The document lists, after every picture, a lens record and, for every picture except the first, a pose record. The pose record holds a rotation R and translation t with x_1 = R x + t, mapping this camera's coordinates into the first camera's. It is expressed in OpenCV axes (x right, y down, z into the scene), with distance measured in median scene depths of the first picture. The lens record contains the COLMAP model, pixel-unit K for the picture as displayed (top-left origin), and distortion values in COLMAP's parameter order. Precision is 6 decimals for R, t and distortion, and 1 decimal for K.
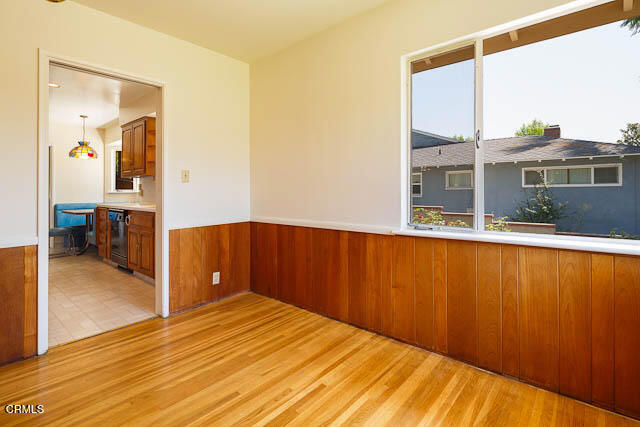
lens RADIAL K [[319.1, 0, 321.4], [0, 319.1, 188.3], [0, 0, 1]] dist [0.001087, 0.000391]
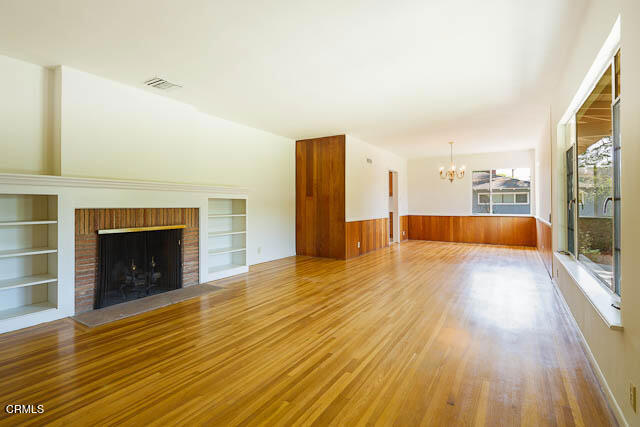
lens RADIAL K [[308.0, 0, 318.6], [0, 308.0, 204.4], [0, 0, 1]] dist [-0.002539, -0.000304]
pose [[0.990686, 0.010860, 0.135730, -1.550981], [-0.011573, 0.999923, 0.004466, 0.003288], [-0.135671, -0.005995, 0.990736, -1.827911]]
